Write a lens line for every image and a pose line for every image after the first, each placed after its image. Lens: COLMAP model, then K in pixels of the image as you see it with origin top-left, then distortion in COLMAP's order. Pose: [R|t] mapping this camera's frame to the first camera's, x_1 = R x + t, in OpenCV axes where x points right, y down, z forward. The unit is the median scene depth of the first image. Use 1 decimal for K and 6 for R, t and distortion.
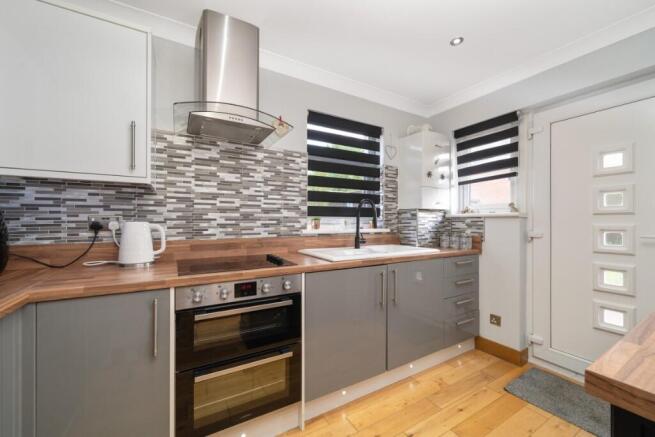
lens RADIAL K [[259.9, 0, 327.7], [0, 259.9, 219.5], [0, 0, 1]] dist [-0.001324, -0.000243]
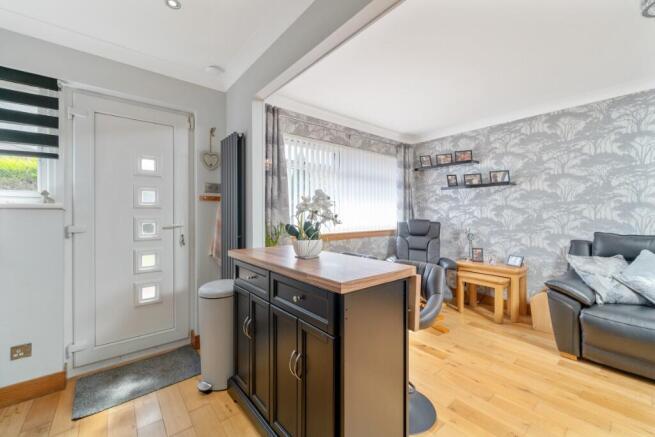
lens RADIAL K [[266.4, 0, 325.4], [0, 266.4, 215.0], [0, 0, 1]] dist [0.000091, 0.000060]
pose [[-0.153588, -0.002239, 0.988132, -0.242853], [-0.004566, 0.999988, 0.001556, 0.003745], [-0.988124, -0.004273, -0.153596, 0.321120]]
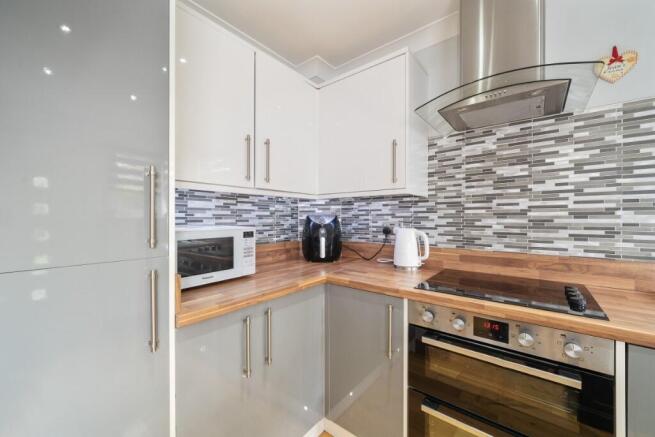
lens RADIAL K [[259.9, 0, 327.7], [0, 259.9, 219.5], [0, 0, 1]] dist [-0.001324, -0.000243]
pose [[0.356229, 0.001661, -0.934397, 0.125180], [0.003352, 0.999990, 0.003055, -0.023591], [0.934393, -0.004220, 0.356220, 0.212796]]
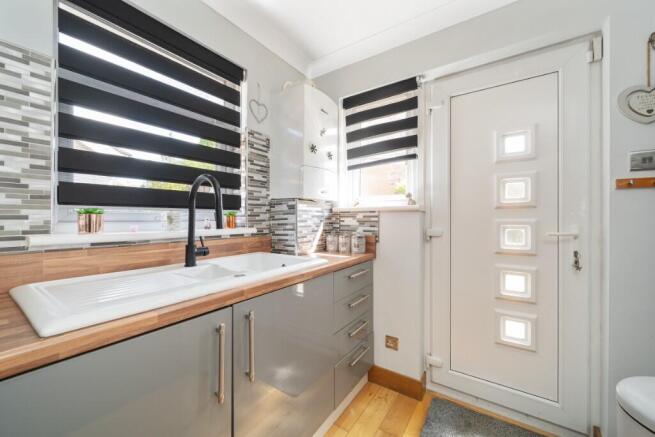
lens RADIAL K [[253.8, 0, 328.0], [0, 253.8, 216.7], [0, 0, 1]] dist [-0.001152, -0.000154]
pose [[0.905269, -0.000199, 0.424839, 0.168263], [-0.001613, 0.999991, 0.003906, 0.006117], [-0.424836, -0.004221, 0.905260, 0.446884]]
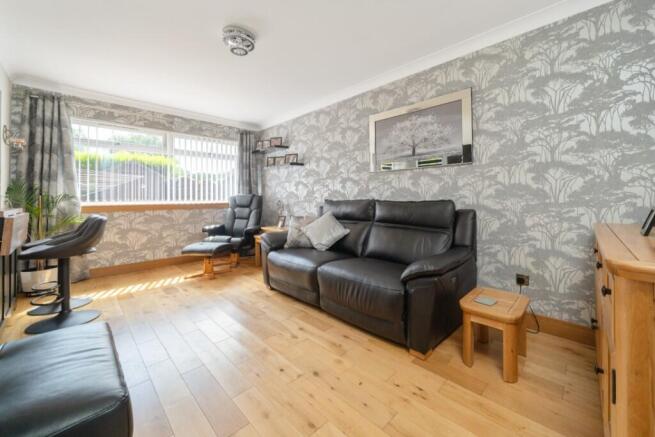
lens RADIAL K [[260.3, 0, 359.9], [0, 260.3, 197.7], [0, 0, 1]] dist [-0.000915, -0.000125]
pose [[-0.294429, 0.005172, 0.955659, -0.872985], [-0.001032, 0.999983, -0.005730, 0.080044], [-0.955673, -0.002674, -0.294418, -0.886697]]
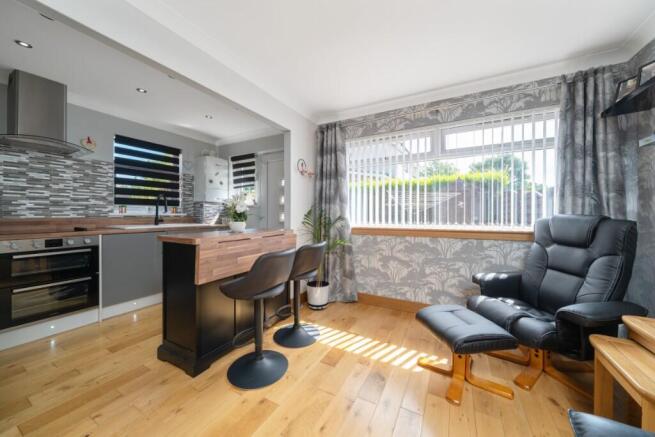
lens RADIAL K [[236.4, 0, 326.4], [0, 236.4, 213.9], [0, 0, 1]] dist [-0.000748, -0.000081]
pose [[0.859190, 0.001659, 0.511654, 0.301498], [-0.004909, 0.999975, 0.005001, 0.033262], [-0.511633, -0.006809, 0.859177, -0.881693]]
